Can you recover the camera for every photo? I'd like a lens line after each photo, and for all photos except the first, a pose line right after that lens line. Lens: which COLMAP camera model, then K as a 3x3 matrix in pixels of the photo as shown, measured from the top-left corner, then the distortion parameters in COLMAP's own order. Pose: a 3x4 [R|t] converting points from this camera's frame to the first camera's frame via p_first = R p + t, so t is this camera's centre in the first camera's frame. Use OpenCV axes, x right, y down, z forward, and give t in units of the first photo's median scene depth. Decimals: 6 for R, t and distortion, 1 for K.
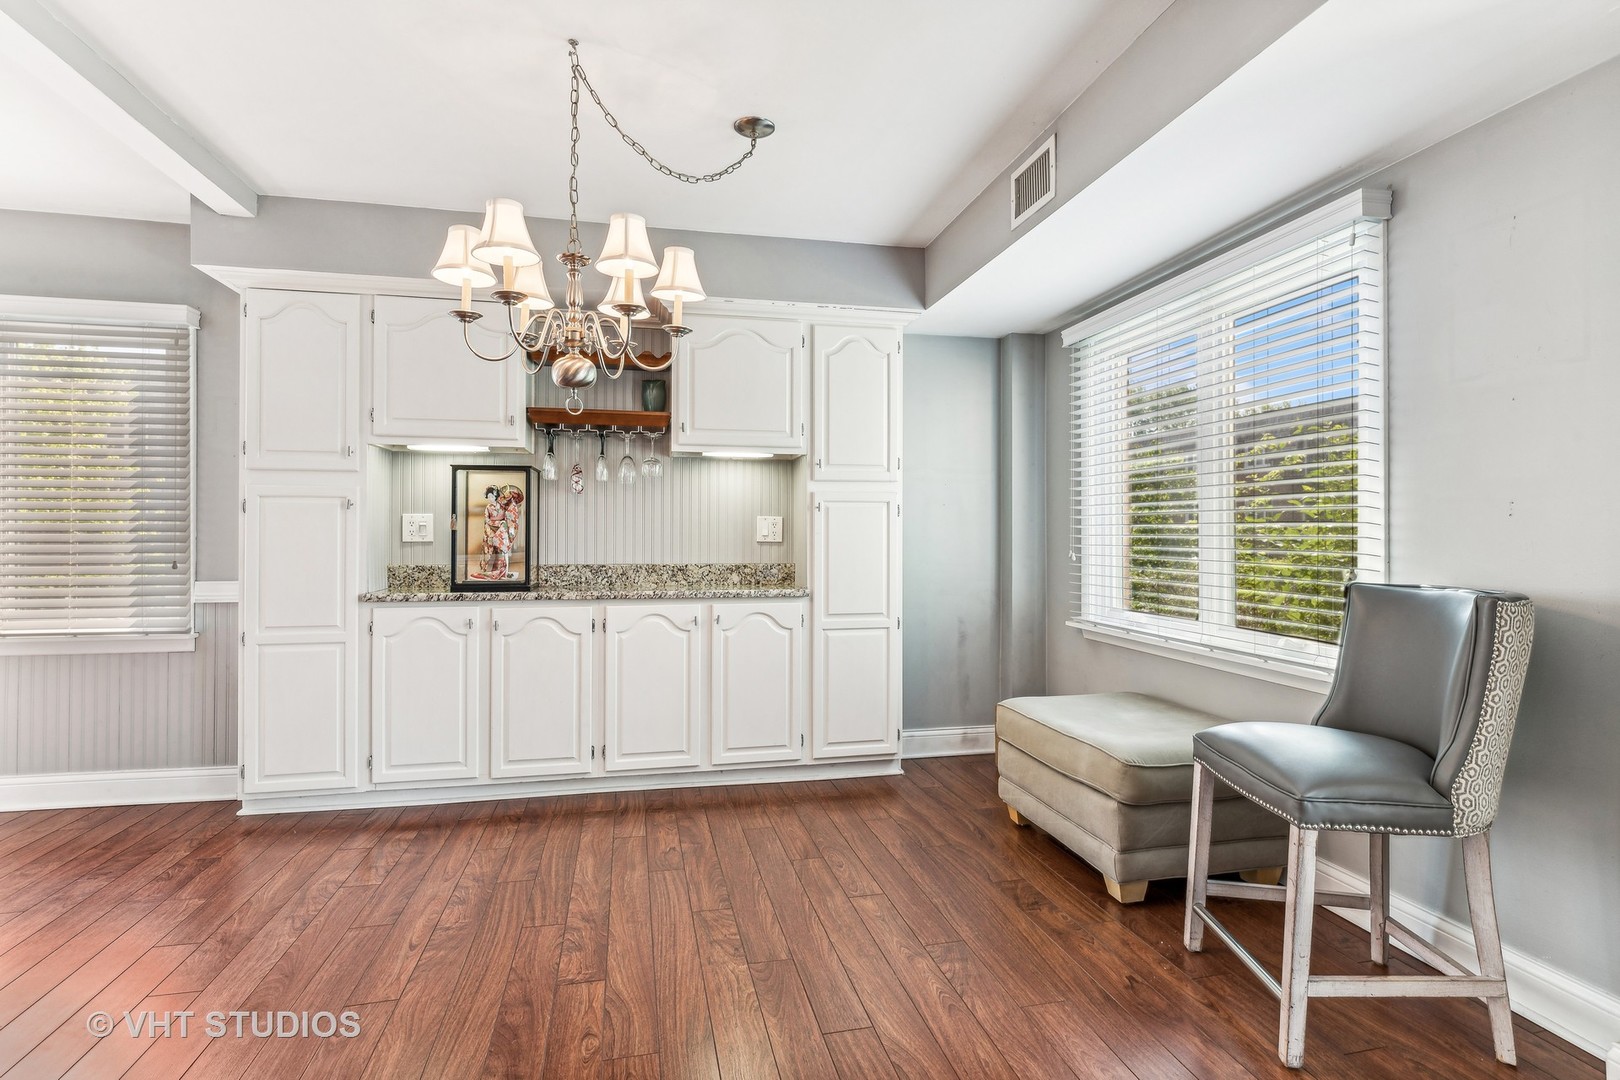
lens RADIAL K [[780.9, 0, 814.6], [0, 780.9, 531.6], [0, 0, 1]] dist [-0.004672, 0.000148]
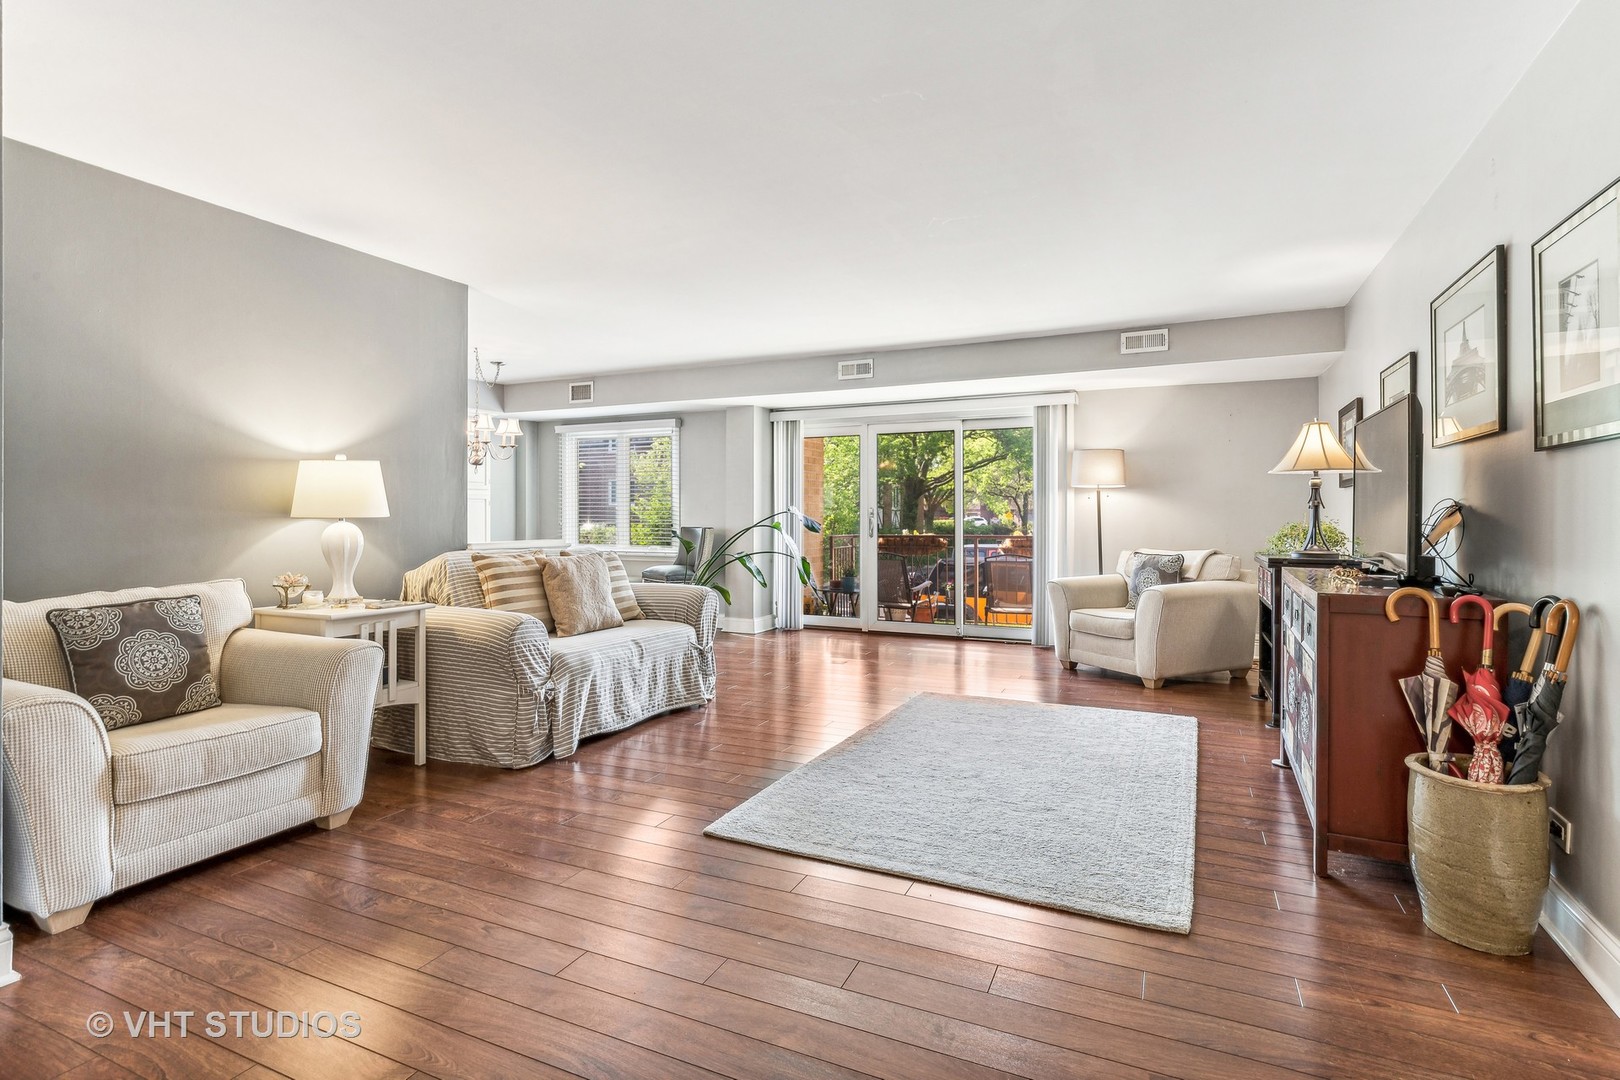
lens RADIAL K [[780.9, 0, 814.6], [0, 780.9, 531.6], [0, 0, 1]] dist [-0.004672, 0.000148]
pose [[0.608414, -0.009385, 0.793564, -1.575283], [-0.006572, 0.999836, 0.016863, 0.013591], [-0.793592, -0.015475, 0.608253, -1.529207]]
